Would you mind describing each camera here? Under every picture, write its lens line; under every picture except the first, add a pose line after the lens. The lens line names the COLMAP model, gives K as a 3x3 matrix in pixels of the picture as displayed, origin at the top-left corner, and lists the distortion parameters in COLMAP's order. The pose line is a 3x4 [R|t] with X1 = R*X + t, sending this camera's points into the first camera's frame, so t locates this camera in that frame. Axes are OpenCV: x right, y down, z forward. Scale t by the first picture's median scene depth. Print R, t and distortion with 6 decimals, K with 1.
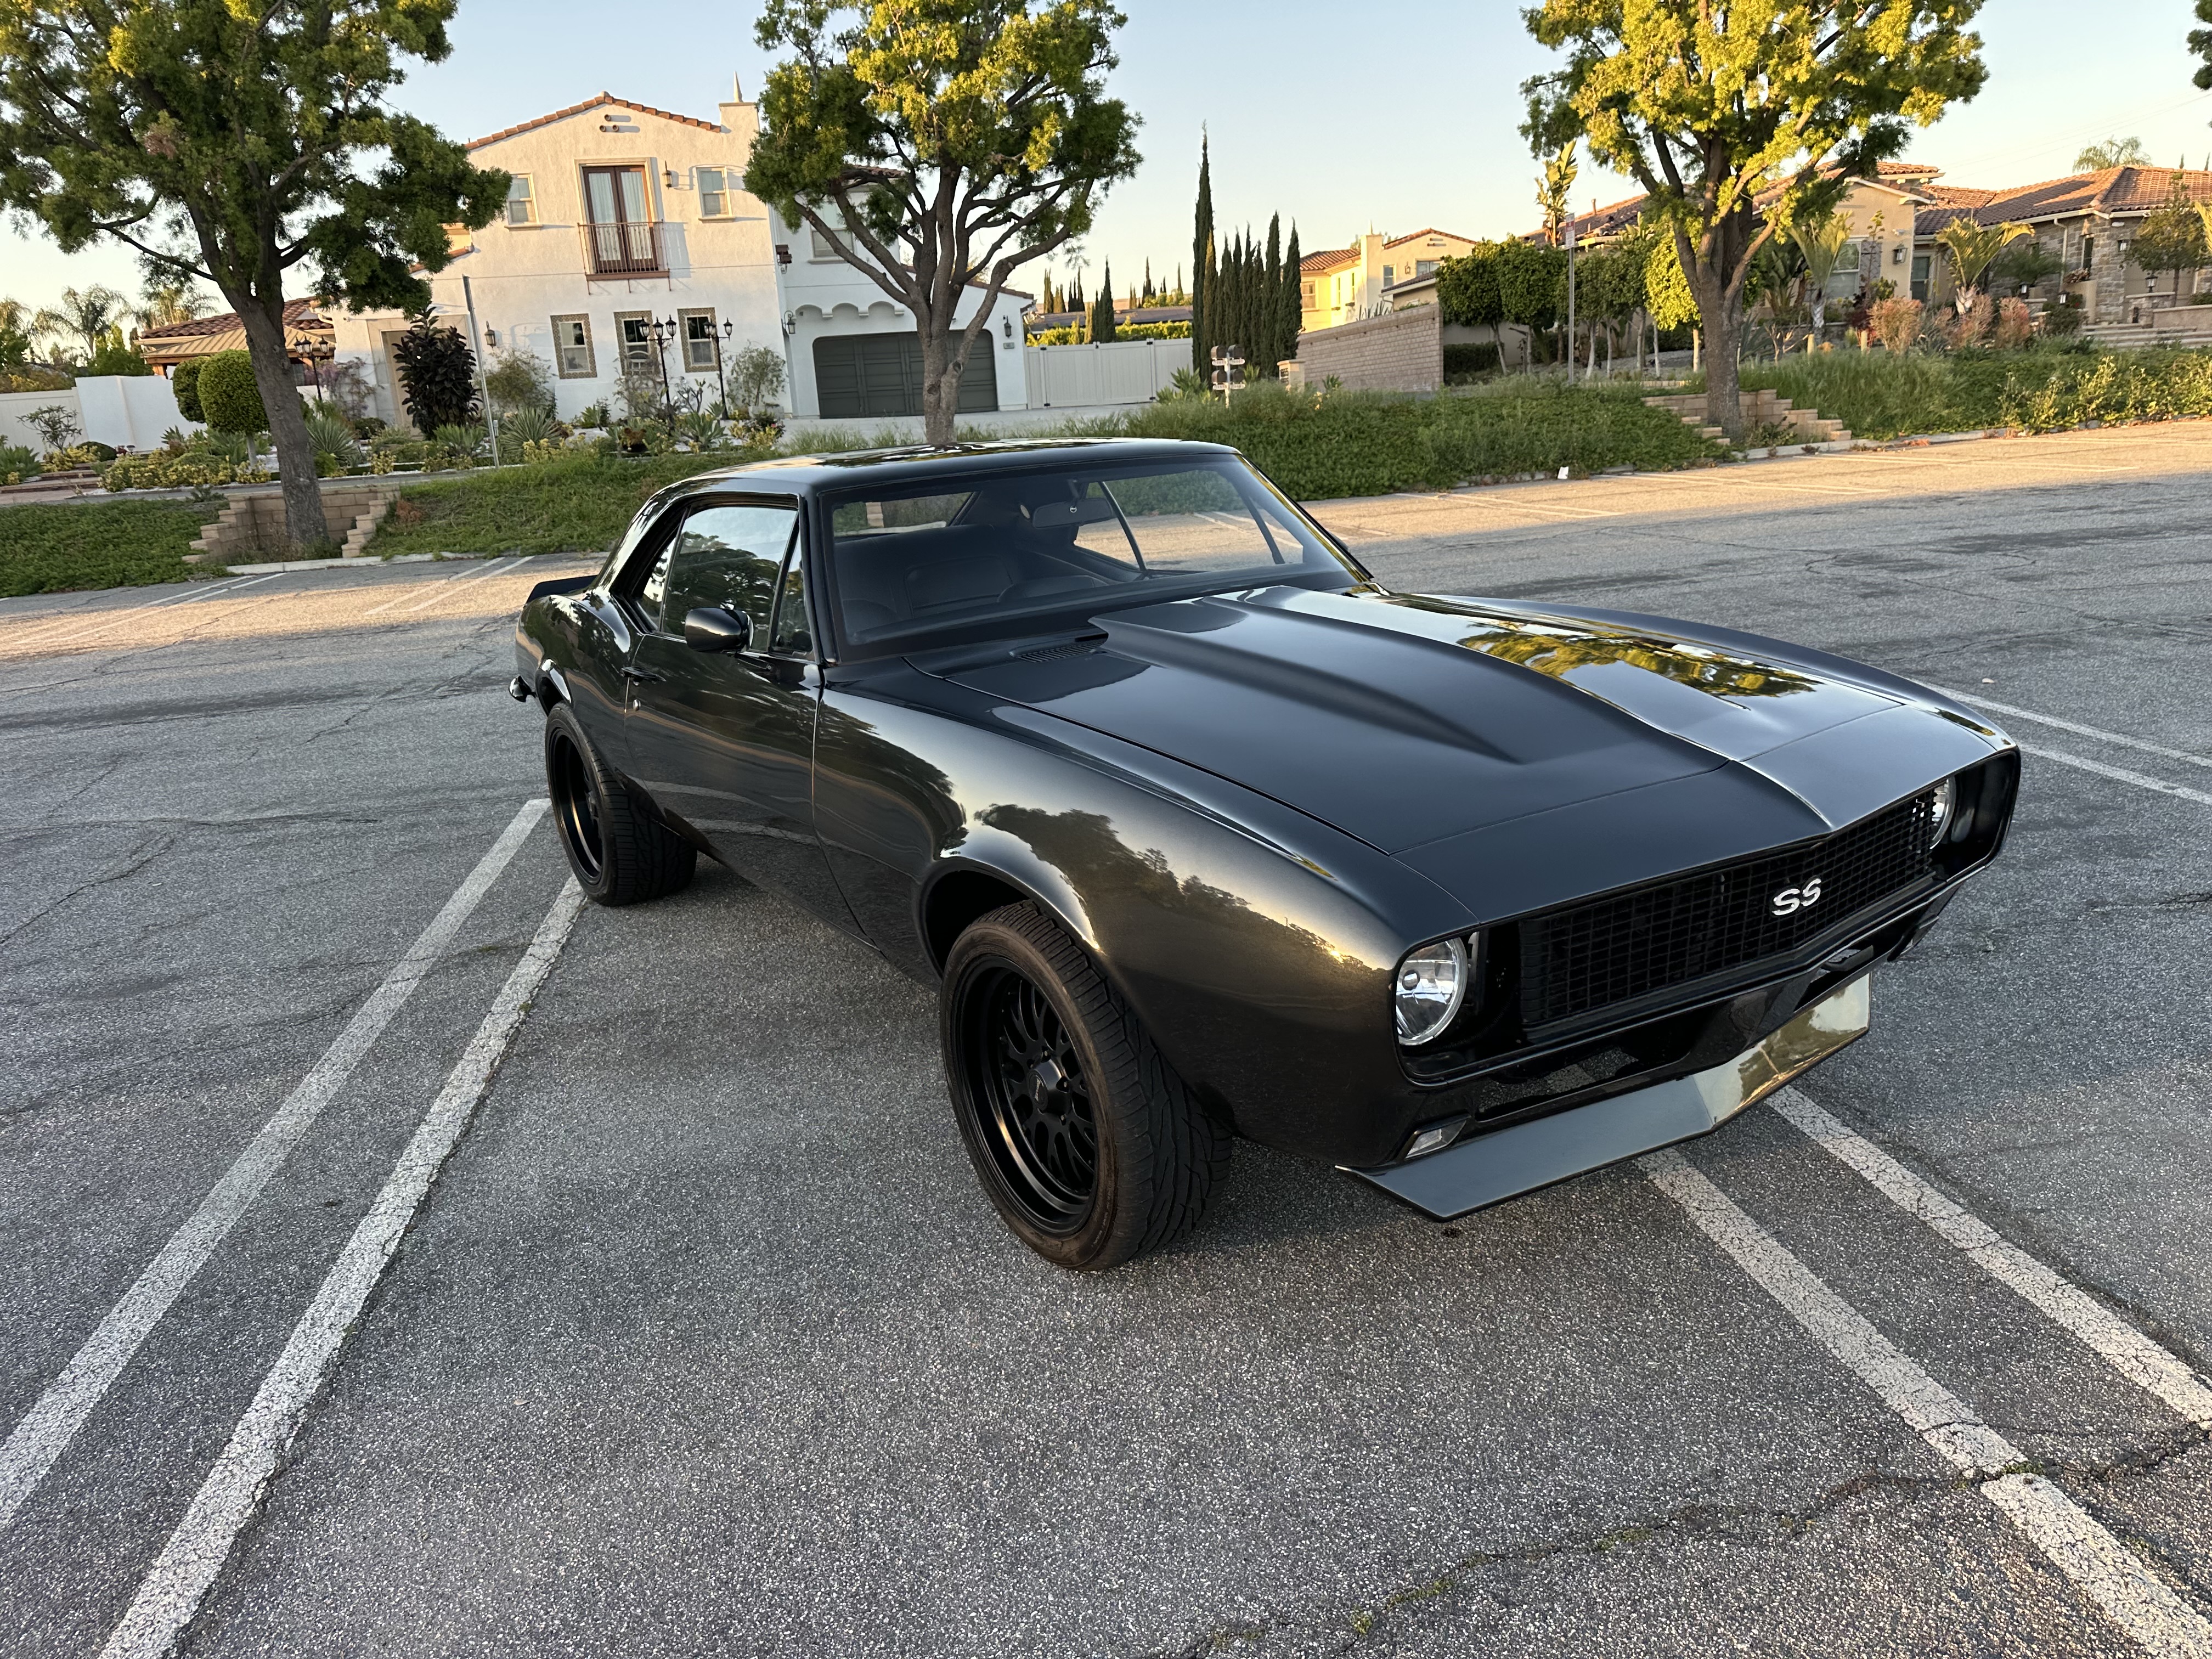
lens RADIAL K [[1538.0, 0, 1126.3], [0, 1538.0, 848.0], [0, 0, 1]] dist [0.017496, -0.024742]
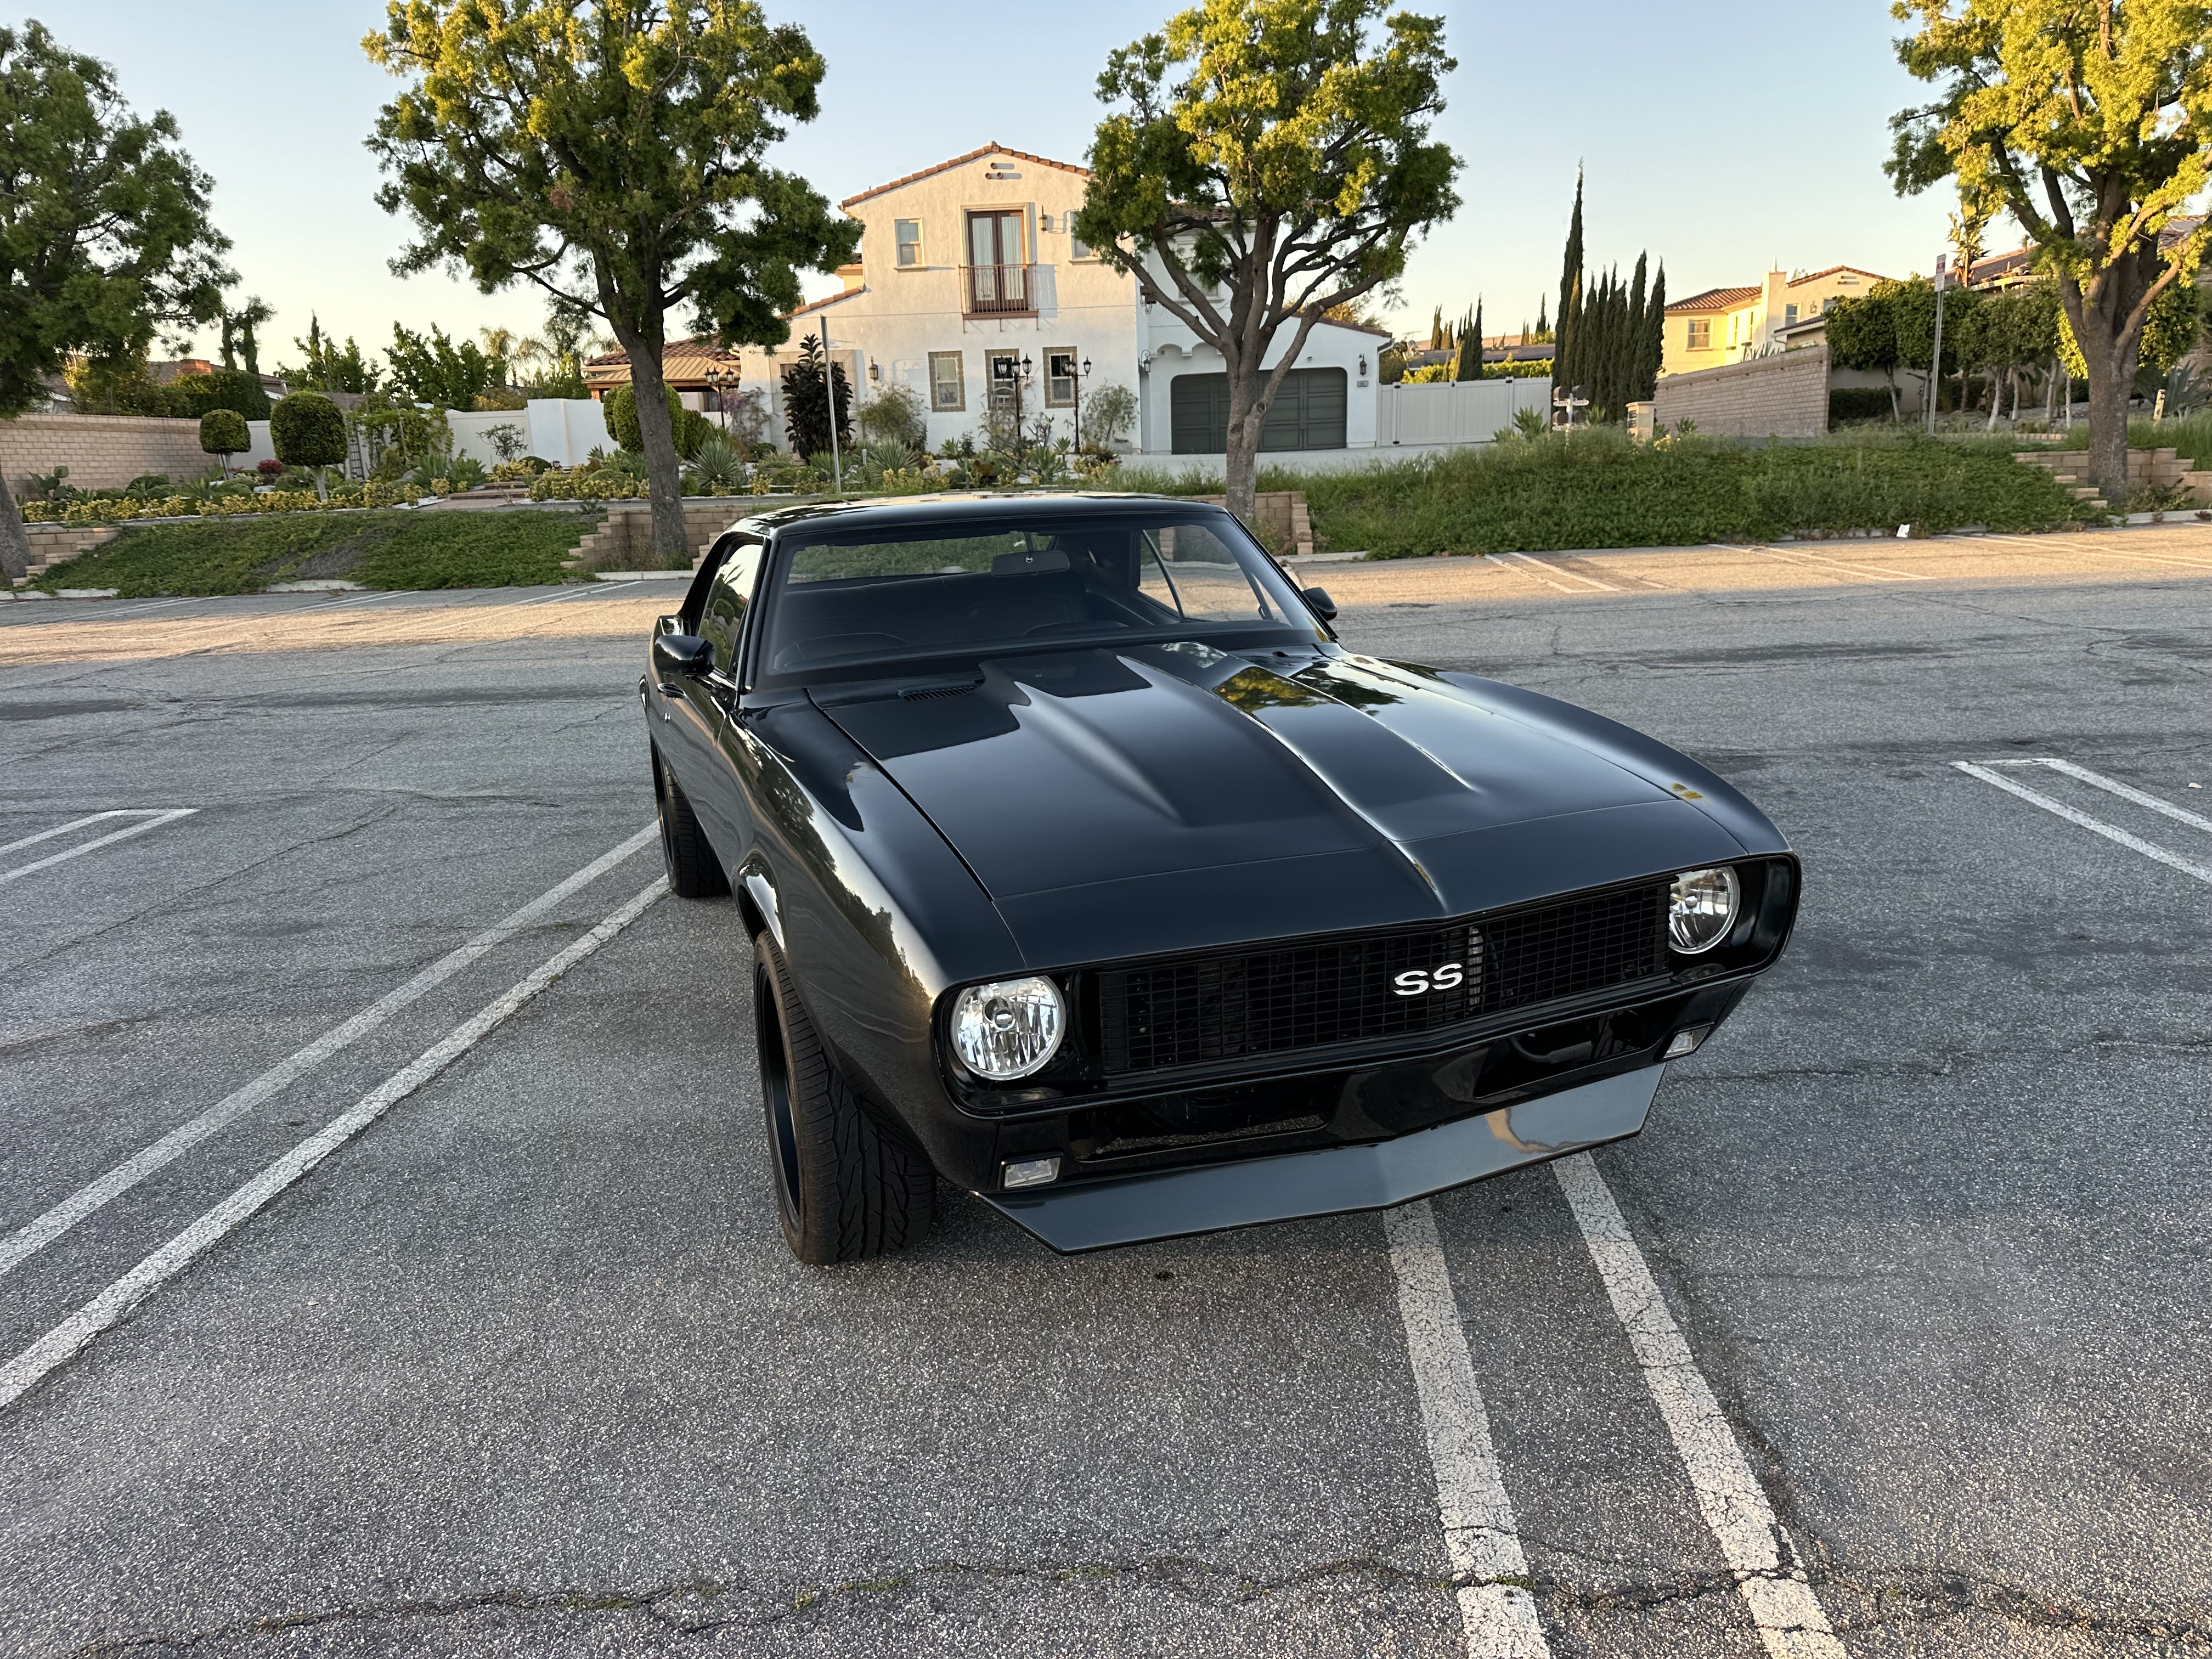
lens RADIAL K [[1534.2, 0, 1126.5], [0, 1534.2, 845.3], [0, 0, 1]] dist [0.046930, -0.069236]
pose [[0.972160, 0.080529, -0.220046, 0.052253], [-0.085599, 0.996237, -0.013589, -0.002853], [0.218123, 0.032047, 0.975395, -0.002546]]
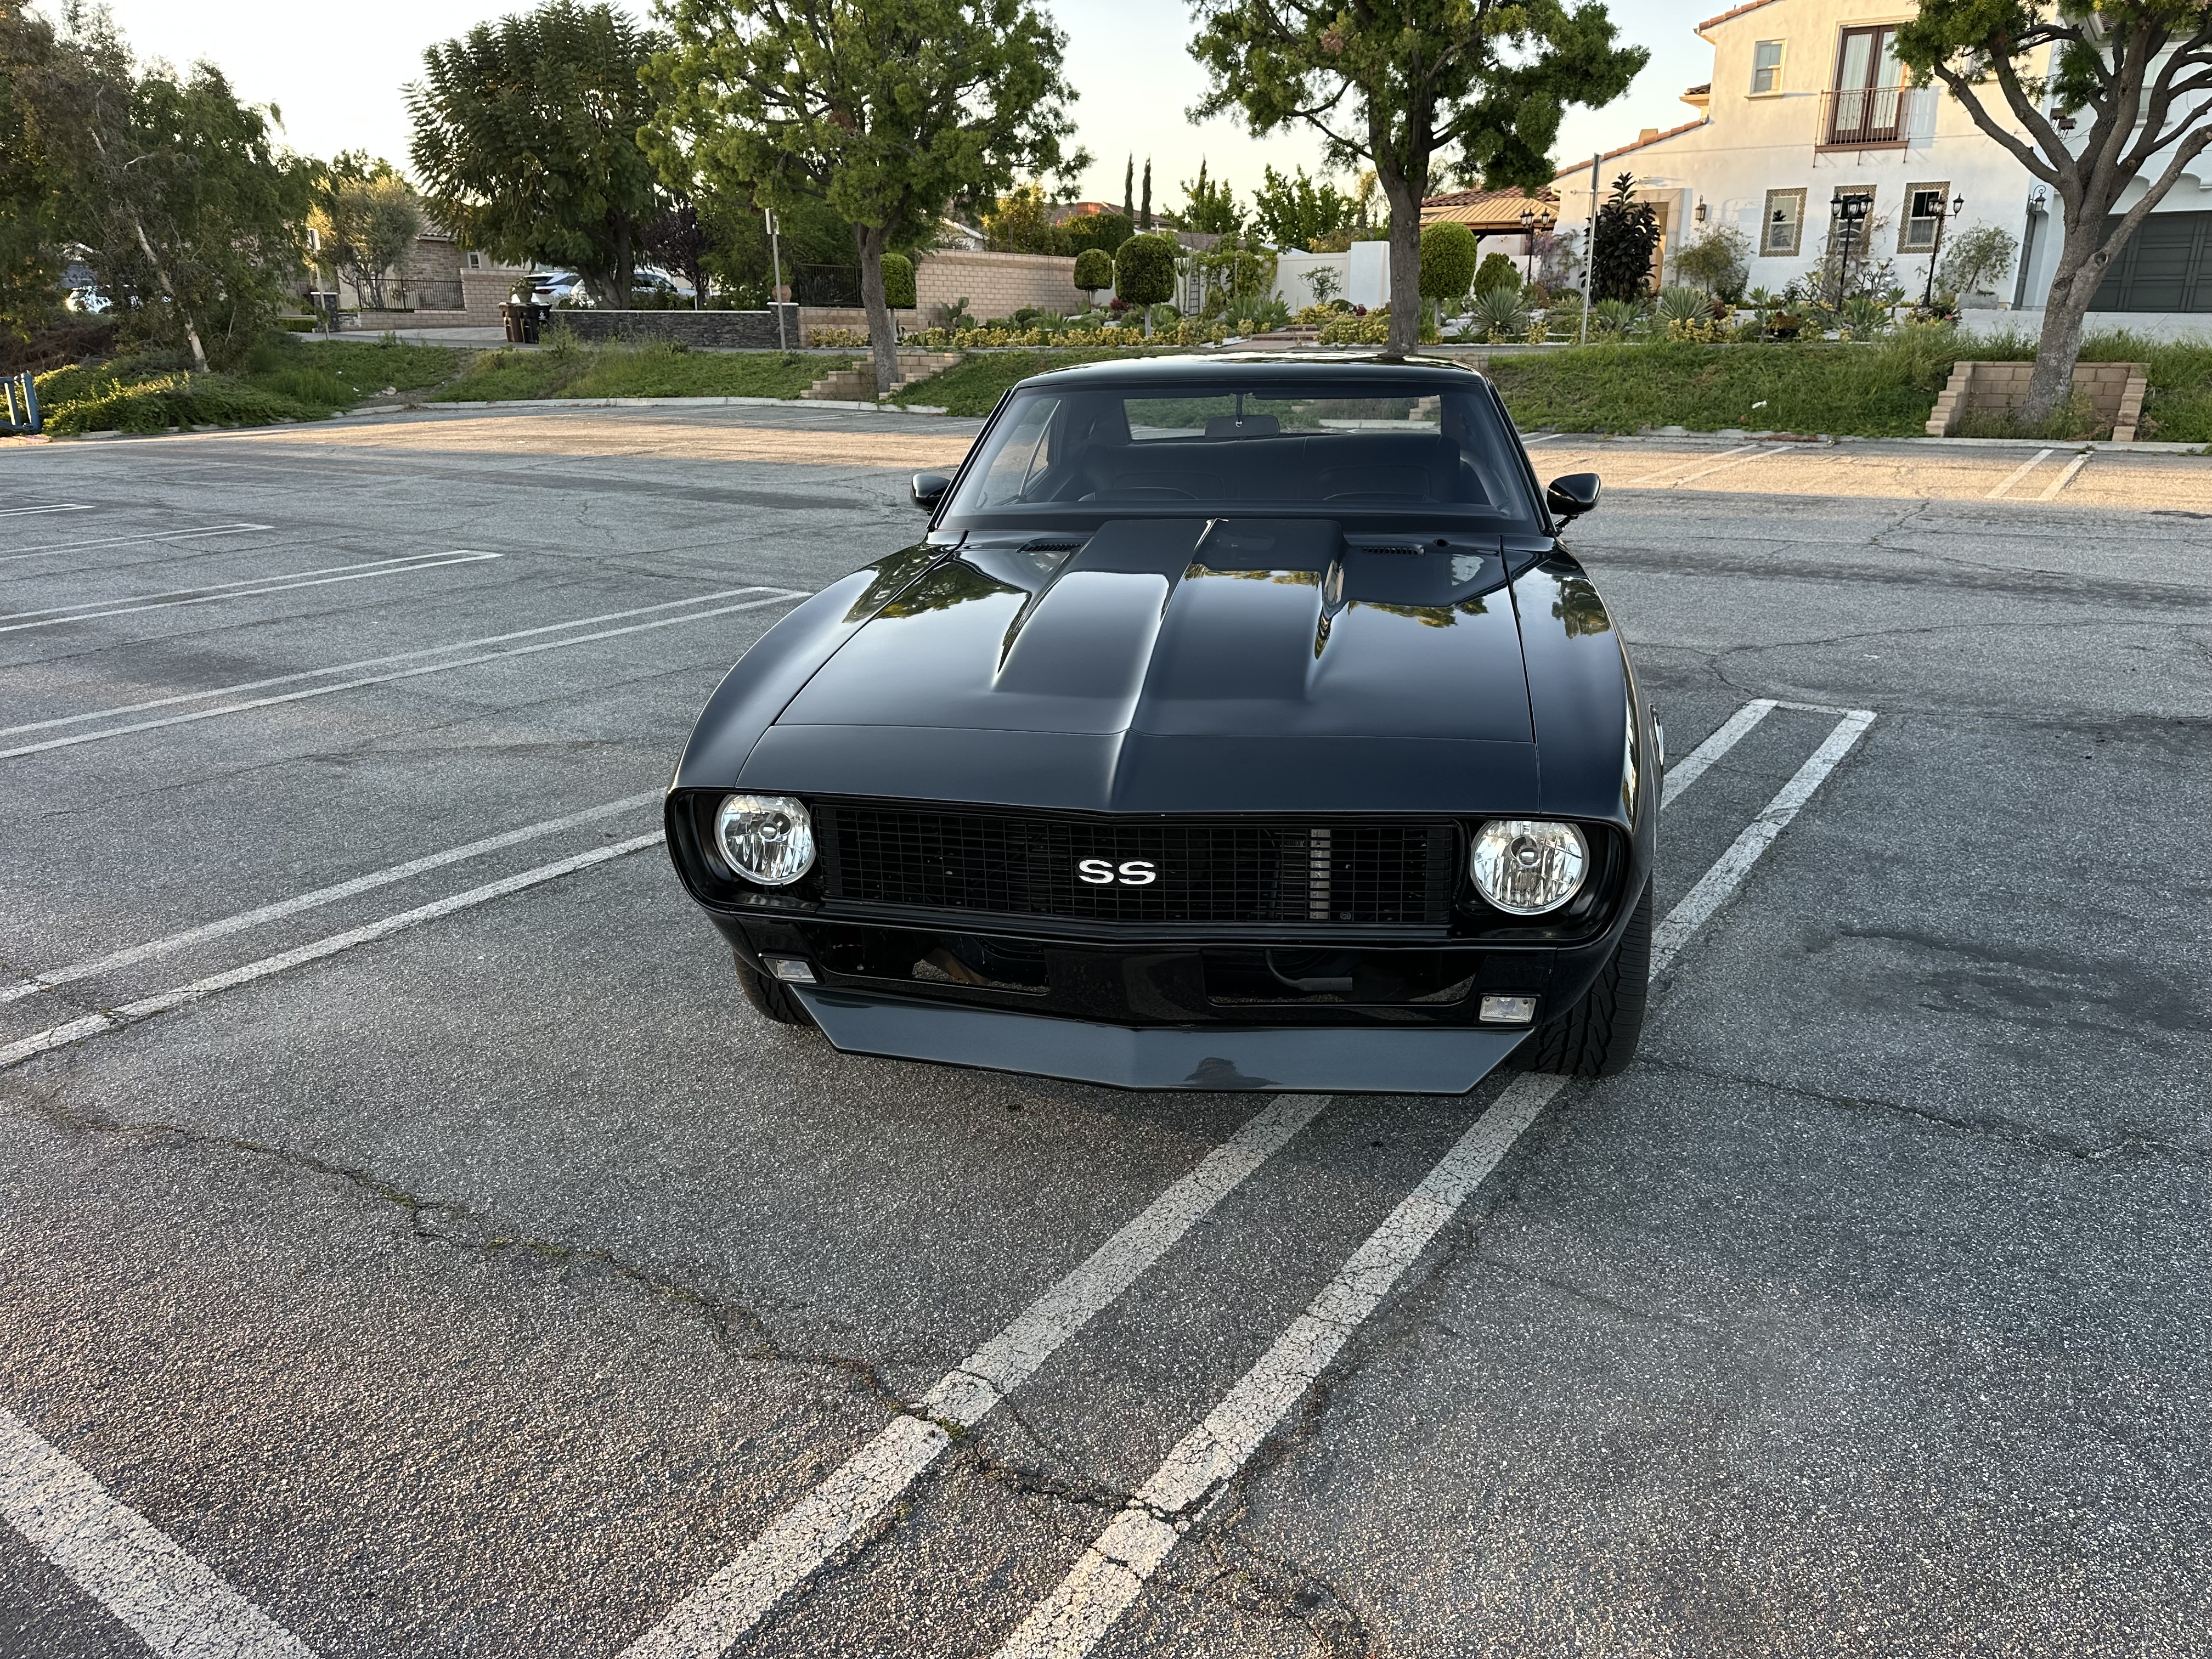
lens RADIAL K [[1534.2, 0, 1126.5], [0, 1534.2, 845.3], [0, 0, 1]] dist [0.046930, -0.069236]
pose [[0.729543, 0.271057, -0.627929, 0.121874], [-0.225547, 0.962101, 0.153263, -0.016003], [0.645674, 0.029816, 0.763031, 0.027532]]
